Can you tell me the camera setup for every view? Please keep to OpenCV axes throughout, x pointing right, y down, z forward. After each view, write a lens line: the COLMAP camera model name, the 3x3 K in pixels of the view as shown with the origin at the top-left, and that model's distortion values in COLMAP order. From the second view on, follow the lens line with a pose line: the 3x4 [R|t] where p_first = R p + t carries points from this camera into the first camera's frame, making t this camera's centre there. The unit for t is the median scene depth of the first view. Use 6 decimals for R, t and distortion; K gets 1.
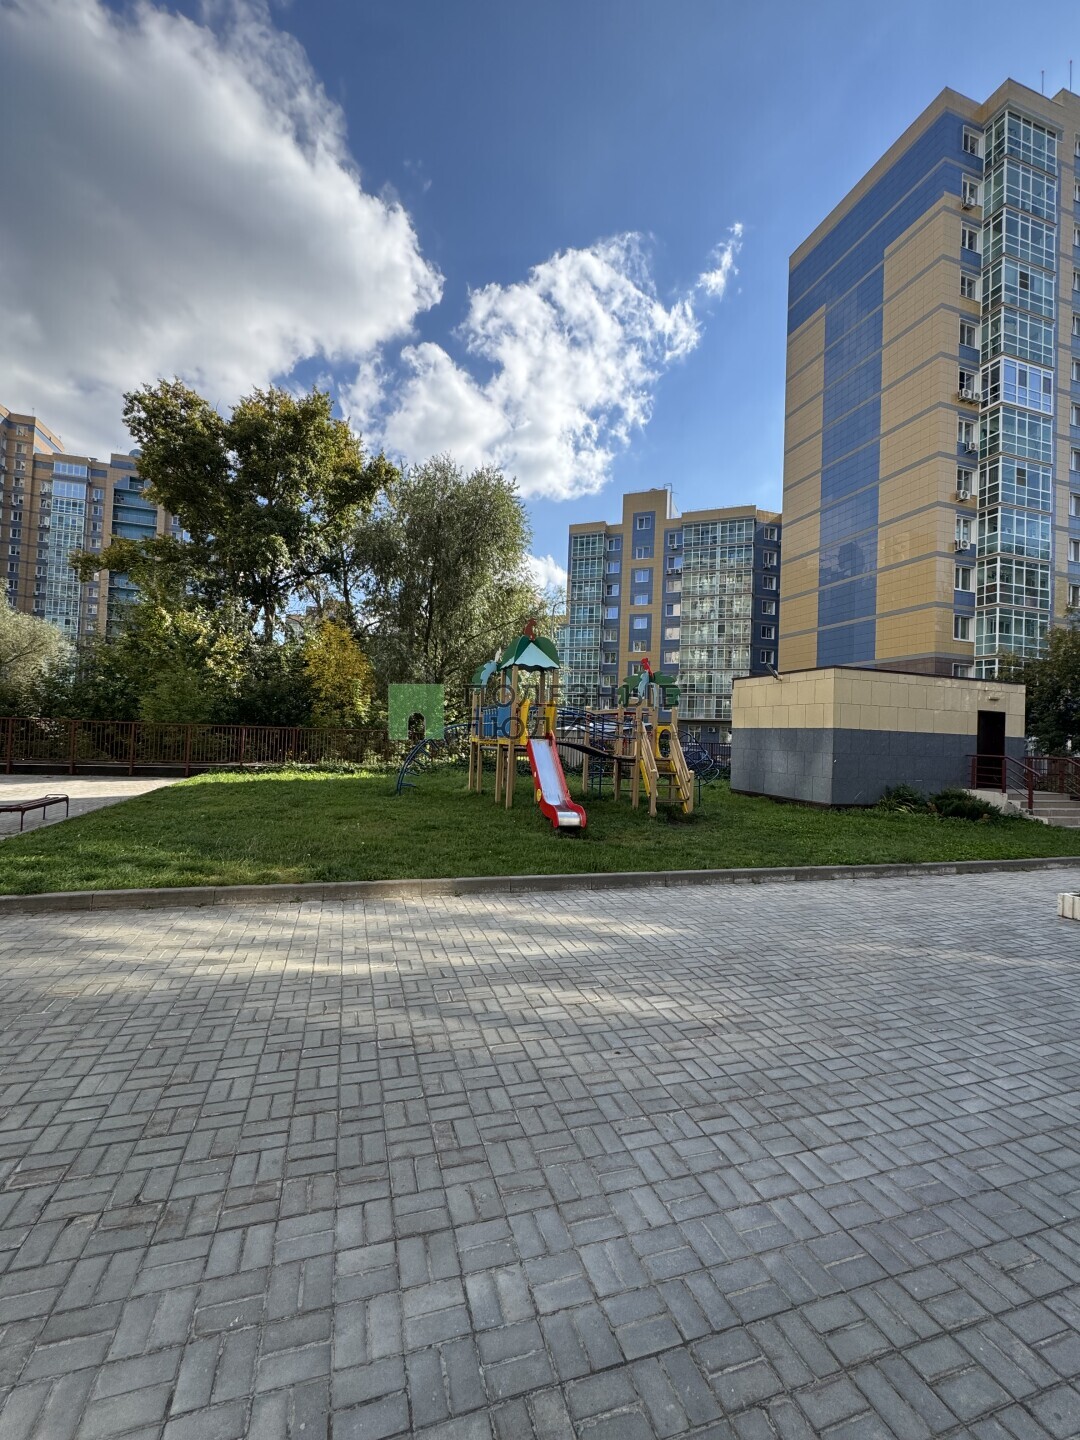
lens RADIAL K [[594.8, 0, 547.0], [0, 594.8, 720.1], [0, 0, 1]] dist [0.002171, -0.000279]
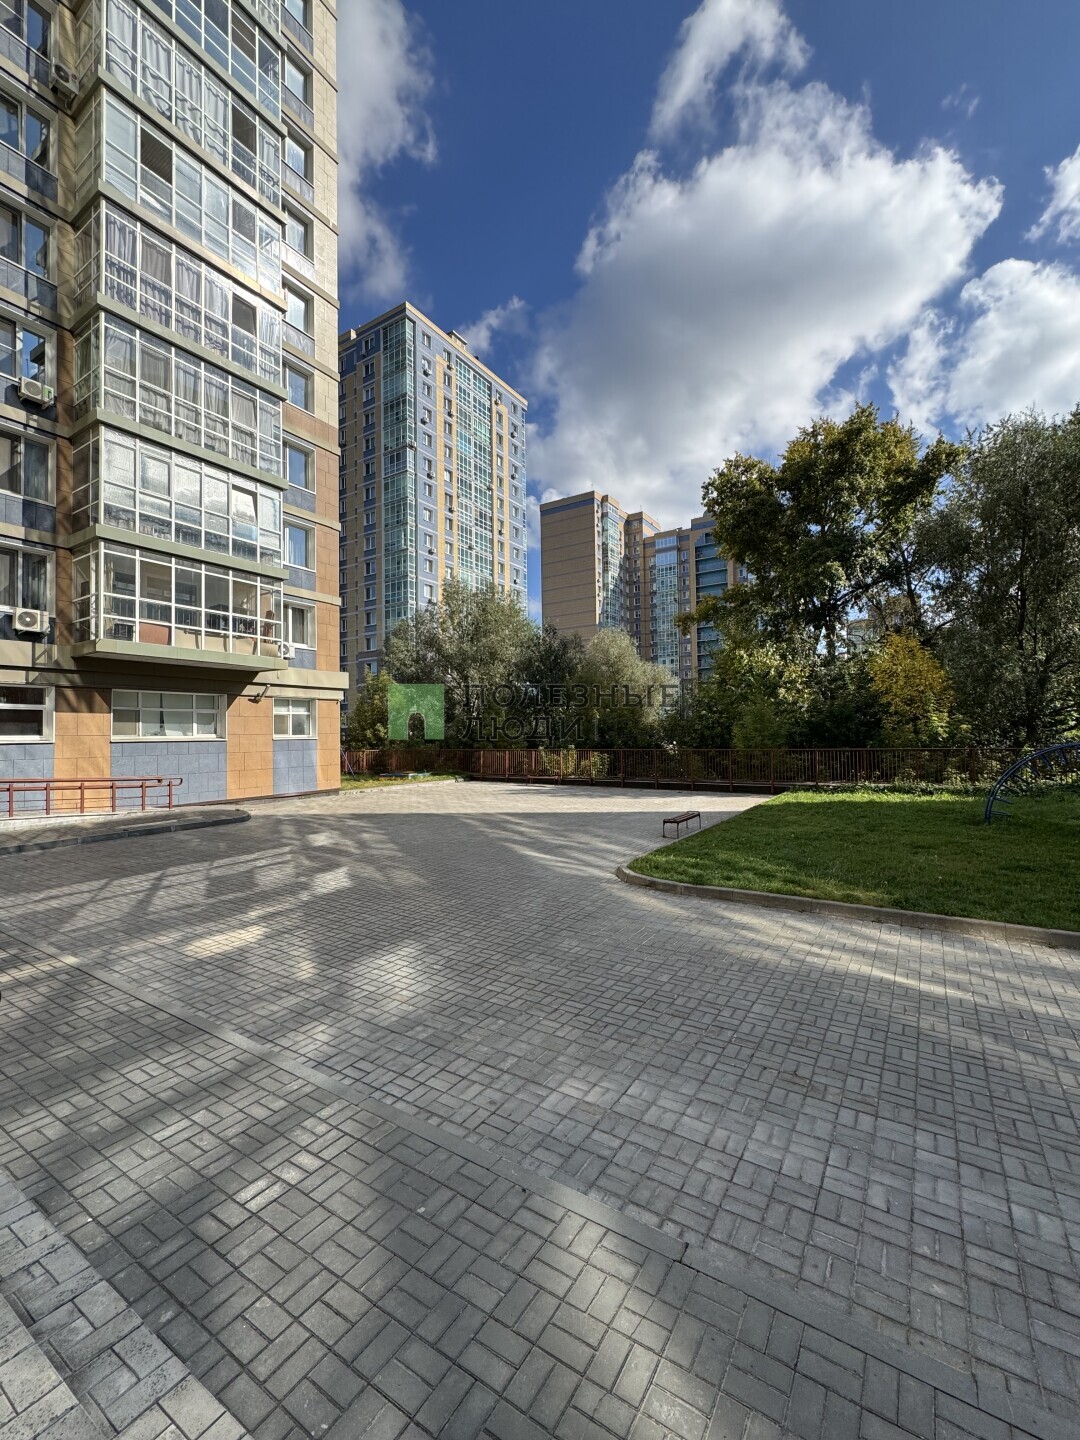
lens RADIAL K [[594.8, 0, 547.0], [0, 594.8, 720.1], [0, 0, 1]] dist [0.002171, -0.000279]
pose [[0.626421, -0.070694, -0.776273, 0.044651], [0.061014, 0.997270, -0.041584, -0.033486], [0.777093, -0.021314, 0.629024, -0.096745]]
